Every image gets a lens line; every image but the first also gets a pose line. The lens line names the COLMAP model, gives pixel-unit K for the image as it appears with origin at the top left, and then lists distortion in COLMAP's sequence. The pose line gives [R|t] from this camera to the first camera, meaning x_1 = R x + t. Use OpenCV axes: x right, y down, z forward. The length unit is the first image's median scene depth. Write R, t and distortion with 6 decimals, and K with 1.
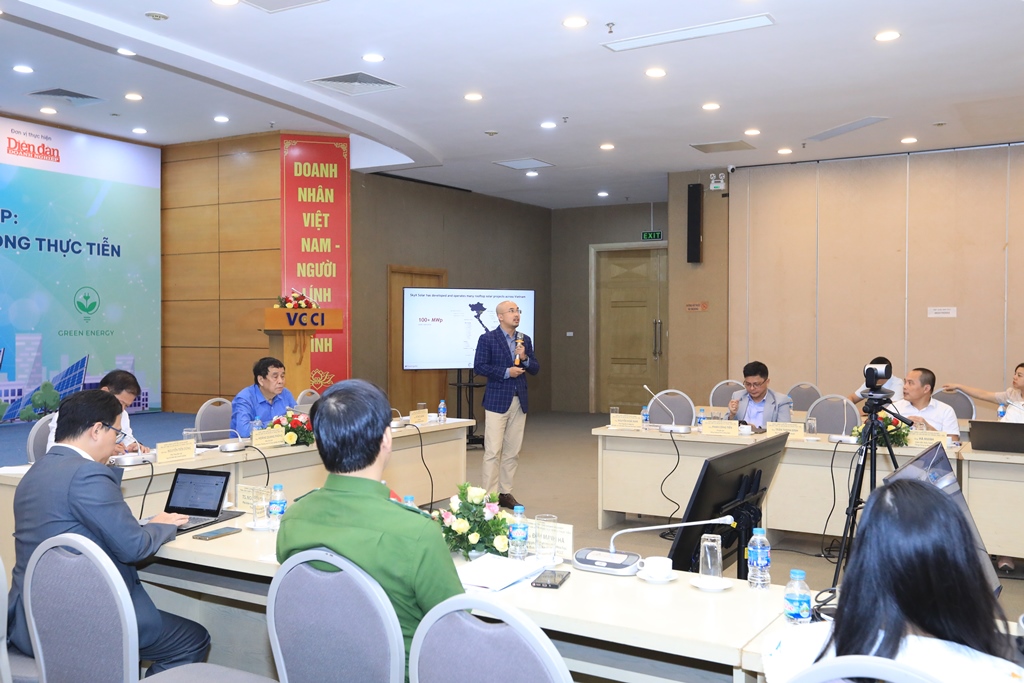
lens RADIAL K [[970.5, 0, 521.4], [0, 970.5, 341.7], [0, 0, 1]] dist [0.036802, 0.000000]
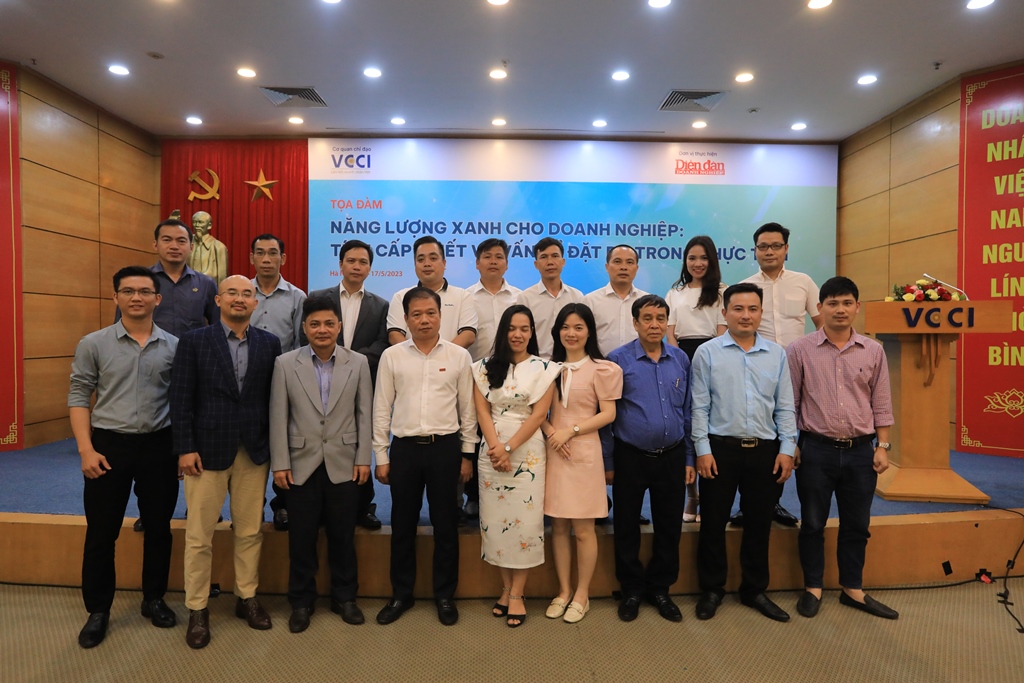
lens RADIAL K [[626.4, 0, 511.4], [0, 626.4, 338.8], [0, 0, 1]] dist [-0.029744, 0.012468]
pose [[0.522684, 0.013947, -0.852412, -0.015463], [-0.018905, 0.999810, 0.004767, -0.004817], [0.852317, 0.013623, 0.522849, 0.466713]]
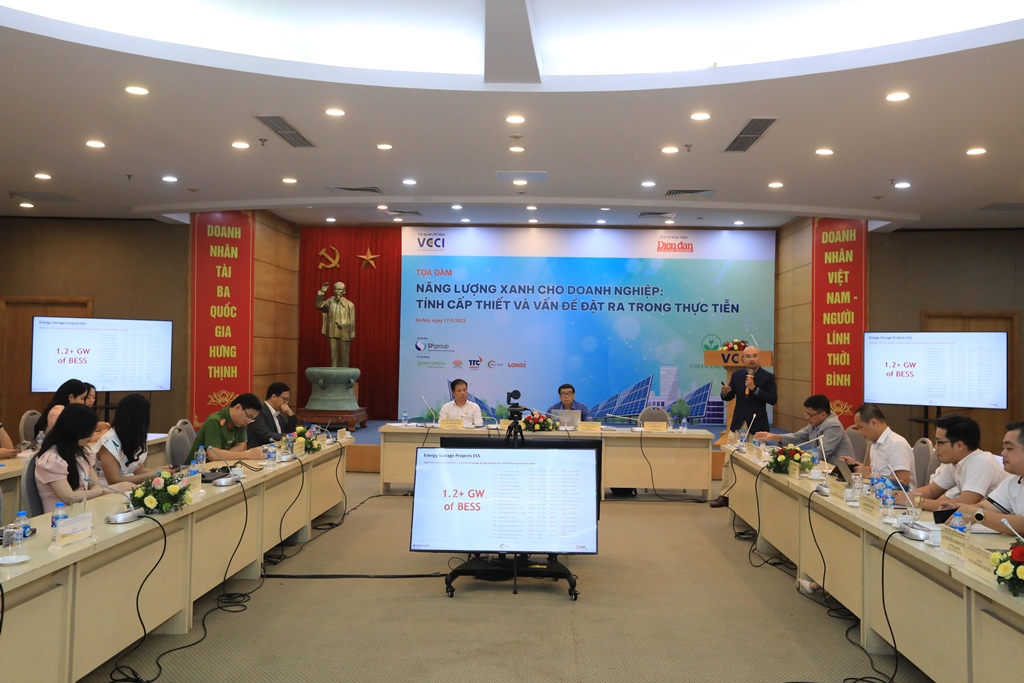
lens RADIAL K [[912.5, 0, 518.2], [0, 912.5, 341.3], [0, 0, 1]] dist [0.014696, 0.011991]
pose [[0.472084, -0.005716, -0.881535, 0.647309], [-0.029007, 0.999337, -0.022014, -0.008646], [0.881076, 0.035963, 0.471605, 0.116637]]
